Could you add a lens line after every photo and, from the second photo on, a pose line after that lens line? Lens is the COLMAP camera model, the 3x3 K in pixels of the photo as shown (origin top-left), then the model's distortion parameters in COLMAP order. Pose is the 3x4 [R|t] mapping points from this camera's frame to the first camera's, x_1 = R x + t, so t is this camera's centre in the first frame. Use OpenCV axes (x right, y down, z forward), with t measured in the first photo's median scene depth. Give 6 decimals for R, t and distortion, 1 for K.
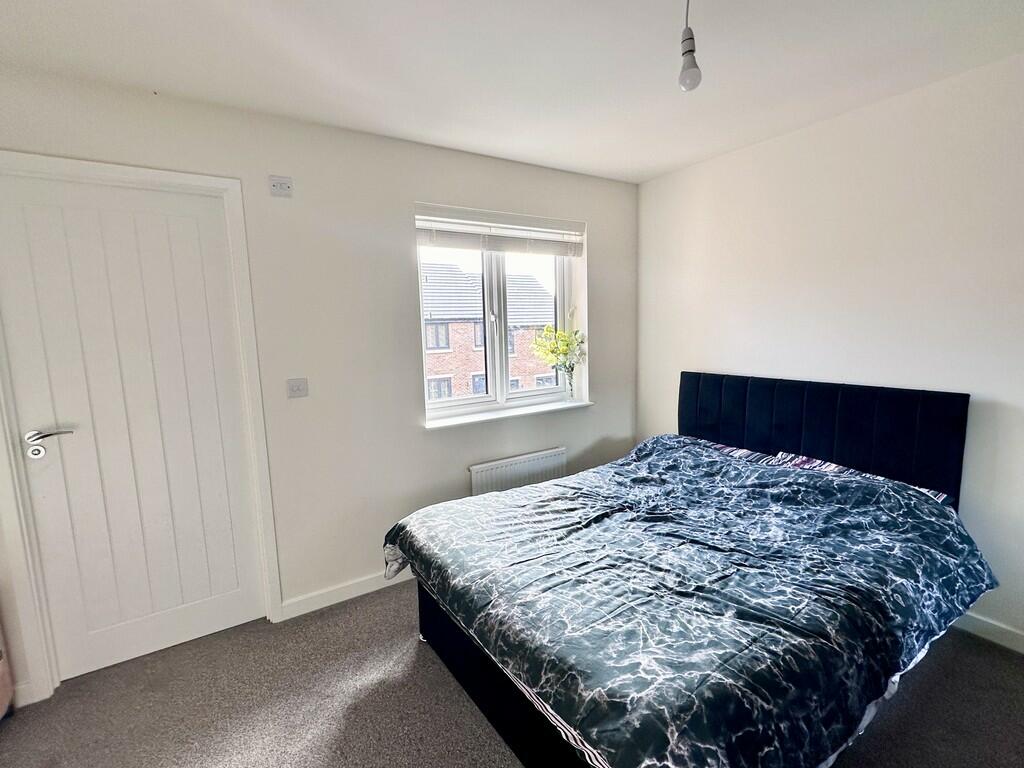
lens RADIAL K [[474.7, 0, 511.6], [0, 474.7, 386.4], [0, 0, 1]] dist [0.003372, 0.000485]
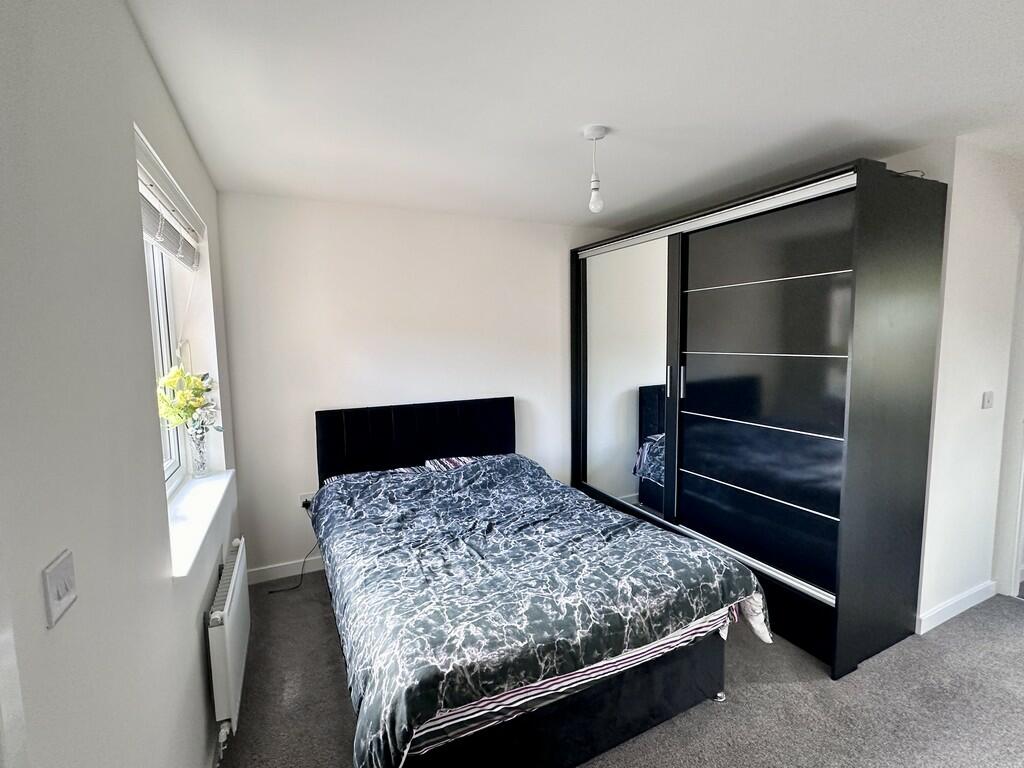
lens RADIAL K [[474.7, 0, 512.1], [0, 474.7, 384.9], [0, 0, 1]] dist [0.003372, 0.000485]
pose [[0.129246, -0.068402, 0.989250, -0.851762], [0.139270, 0.988982, 0.050188, -0.124342], [-0.981784, 0.131287, 0.137349, 0.768660]]
